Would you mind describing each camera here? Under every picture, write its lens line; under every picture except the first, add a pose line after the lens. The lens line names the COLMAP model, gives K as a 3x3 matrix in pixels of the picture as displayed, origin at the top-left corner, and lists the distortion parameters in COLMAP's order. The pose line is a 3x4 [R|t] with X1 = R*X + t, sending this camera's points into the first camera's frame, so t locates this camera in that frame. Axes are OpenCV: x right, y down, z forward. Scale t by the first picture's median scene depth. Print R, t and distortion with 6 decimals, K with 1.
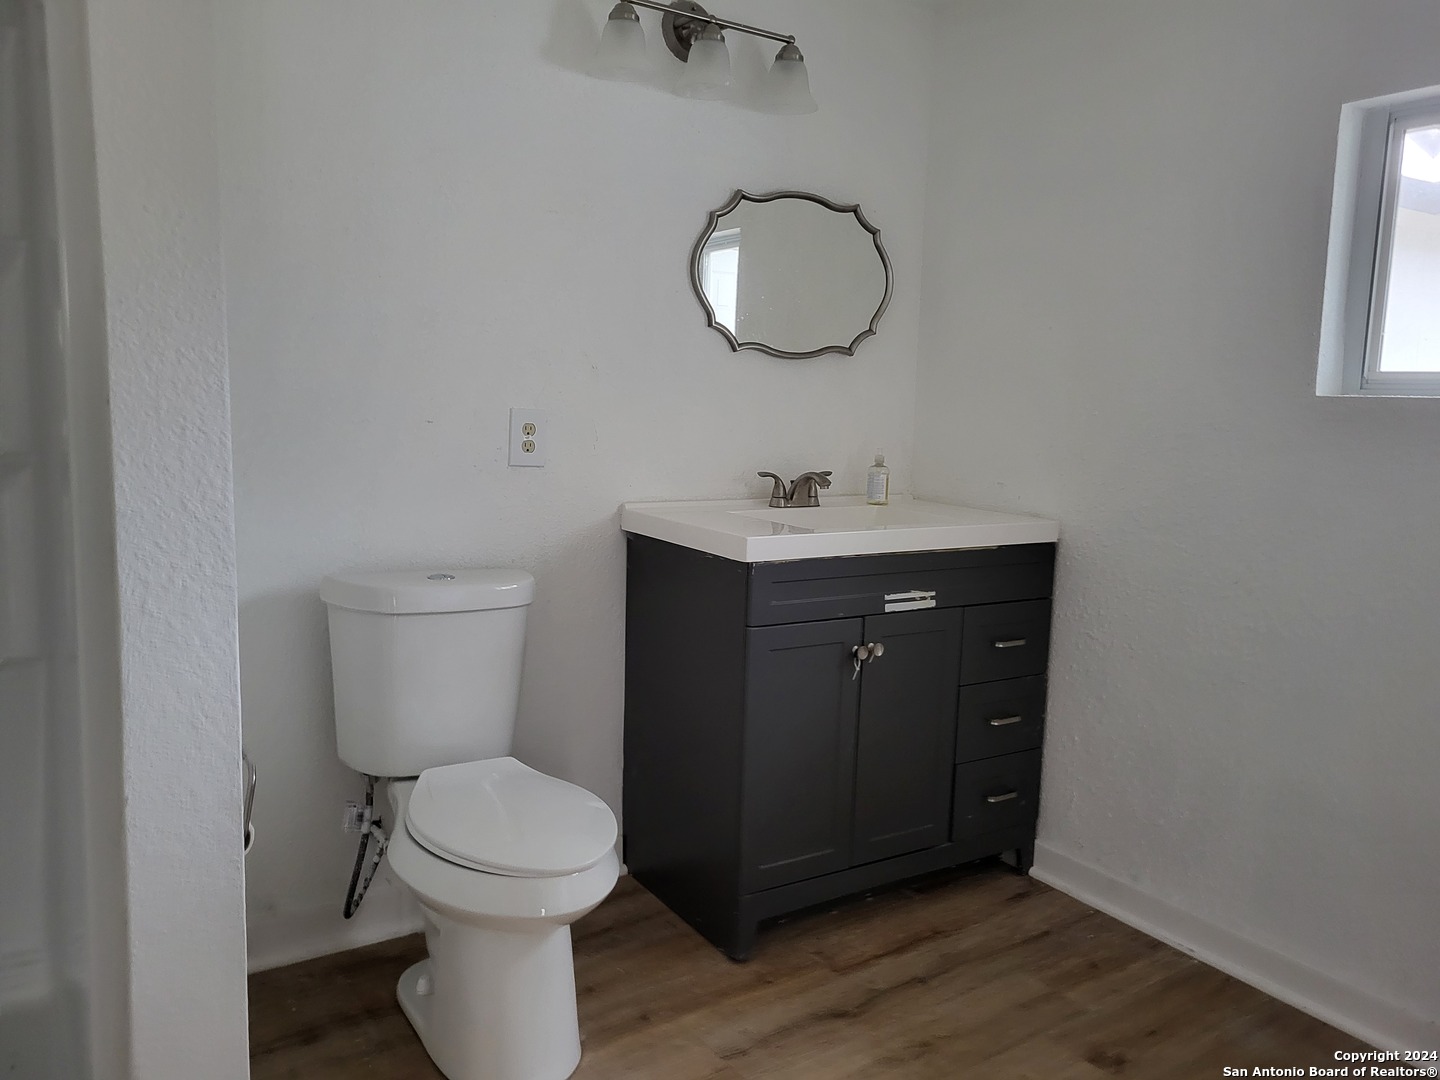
lens RADIAL K [[1074.4, 0, 720.5], [0, 1074.4, 534.5], [0, 0, 1]] dist [0.044531, -0.009041]
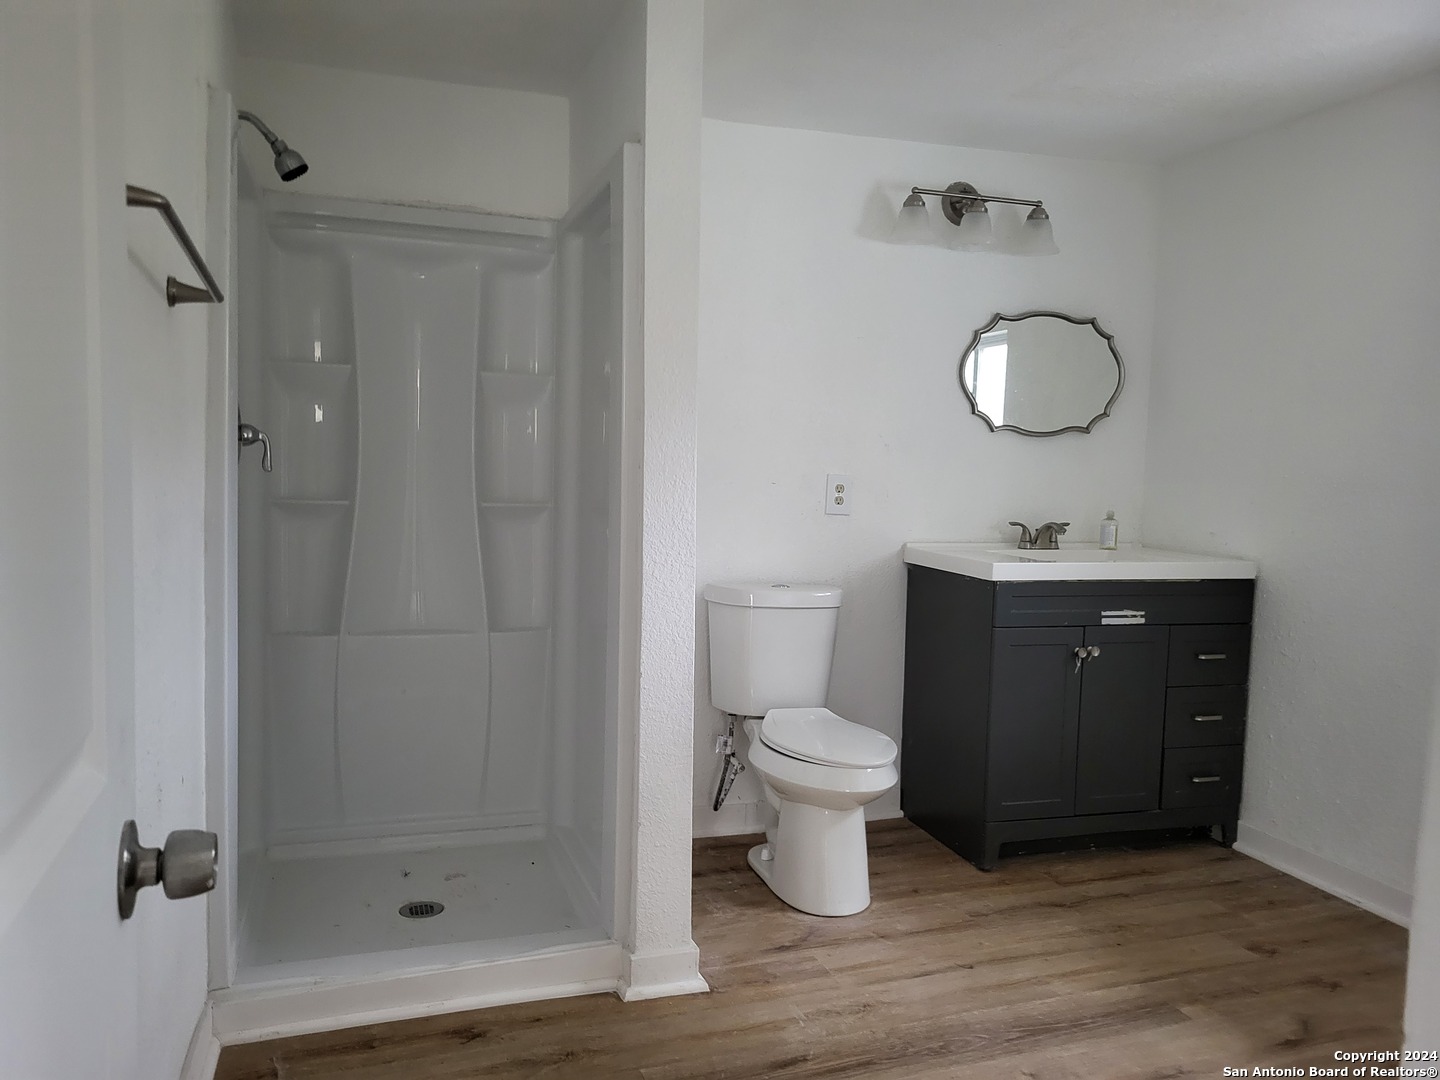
lens RADIAL K [[1074.4, 0, 720.5], [0, 1074.4, 534.5], [0, 0, 1]] dist [0.044531, -0.009041]
pose [[0.966278, 0.012977, -0.257174, 0.036584], [-0.030292, 0.997523, -0.063484, 0.058019], [0.255713, 0.069133, 0.964278, -0.410662]]
